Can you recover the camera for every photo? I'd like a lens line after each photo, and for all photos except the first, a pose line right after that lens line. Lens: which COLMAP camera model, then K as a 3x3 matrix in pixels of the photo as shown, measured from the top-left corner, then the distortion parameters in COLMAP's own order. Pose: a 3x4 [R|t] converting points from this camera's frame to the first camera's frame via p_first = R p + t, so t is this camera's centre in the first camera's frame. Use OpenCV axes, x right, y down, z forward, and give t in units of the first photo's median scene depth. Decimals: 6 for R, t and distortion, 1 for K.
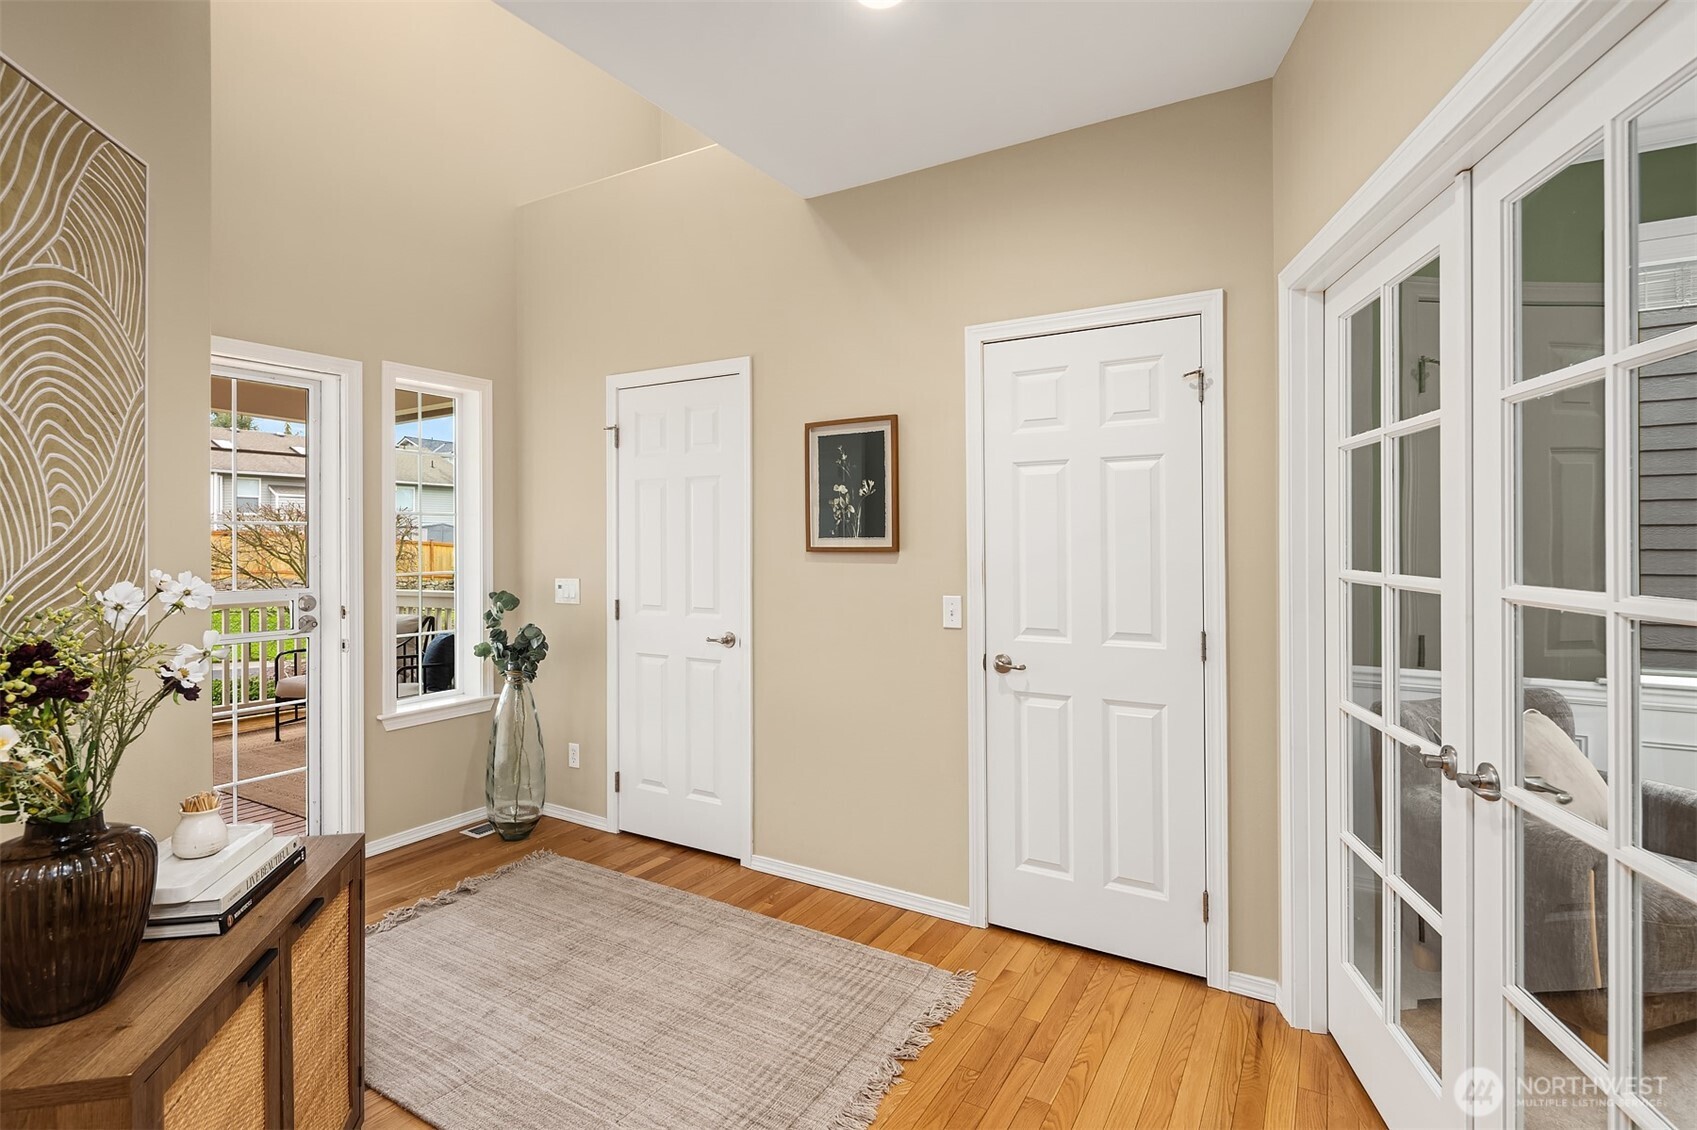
lens RADIAL K [[840.4, 0, 848.7], [0, 840.4, 514.8], [0, 0, 1]] dist [0.002301, 0.000315]
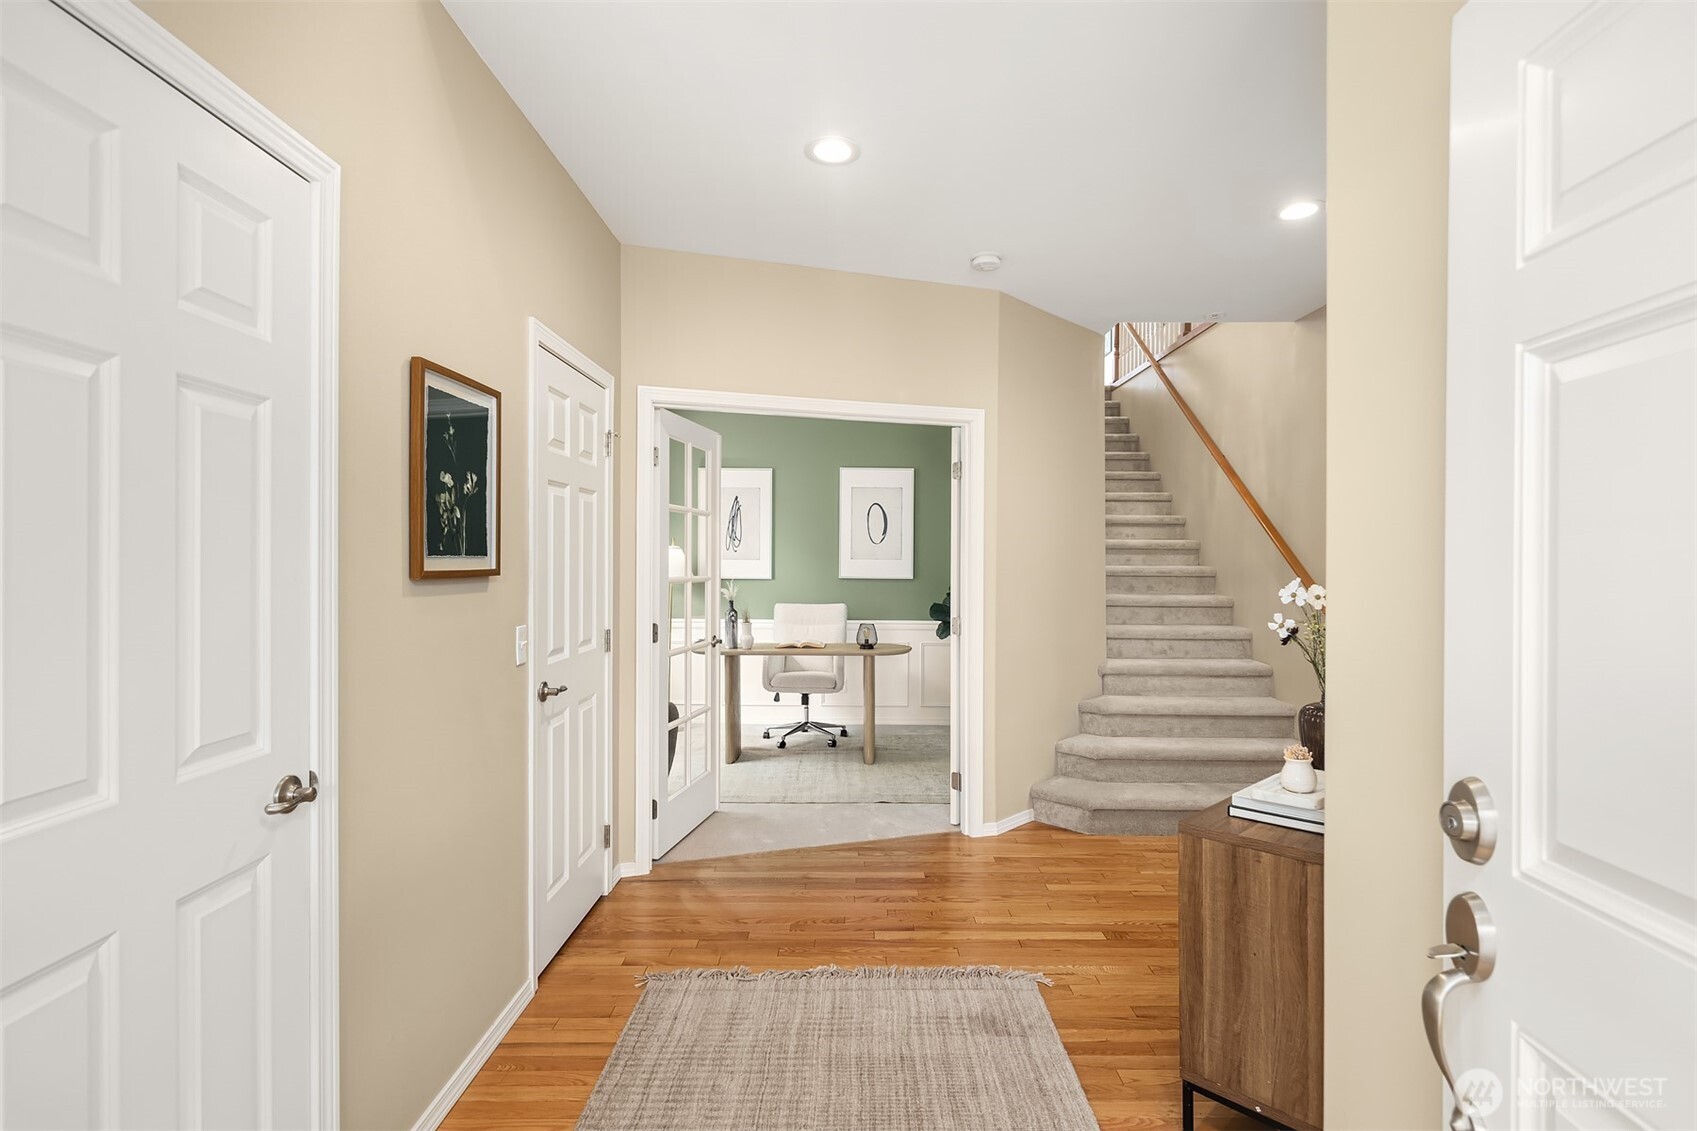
lens RADIAL K [[823.1, 0, 854.1], [0, 823.1, 544.2], [0, 0, 1]] dist [-0.001946, -0.000640]
pose [[-0.516732, 0.019593, 0.855923, -0.706333], [-0.024762, 0.998978, -0.037817, 0.034517], [-0.855789, -0.040735, -0.515719, 1.064946]]
